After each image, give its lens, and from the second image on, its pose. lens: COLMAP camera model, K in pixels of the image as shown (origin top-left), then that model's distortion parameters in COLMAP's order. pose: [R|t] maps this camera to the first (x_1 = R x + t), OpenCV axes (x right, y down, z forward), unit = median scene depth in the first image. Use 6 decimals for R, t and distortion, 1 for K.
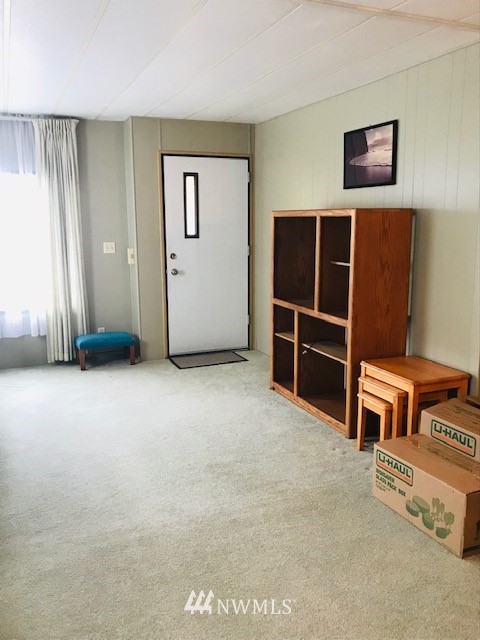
lens RADIAL K [[560.4, 0, 240.0], [0, 560.4, 320.0], [0, 0, 1]] dist [0.041673, 0.000357]
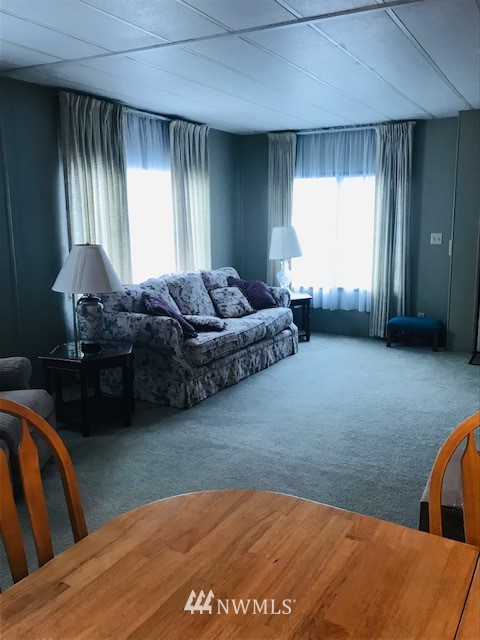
lens RADIAL K [[564.3, 0, 240.0], [0, 564.3, 320.0], [0, 0, 1]] dist [0.000173, 0.000999]
pose [[0.625003, 0.148803, -0.766309, 0.399495], [-0.136207, 0.987393, 0.080643, -0.014410], [0.768648, 0.053975, 0.637391, 0.056268]]
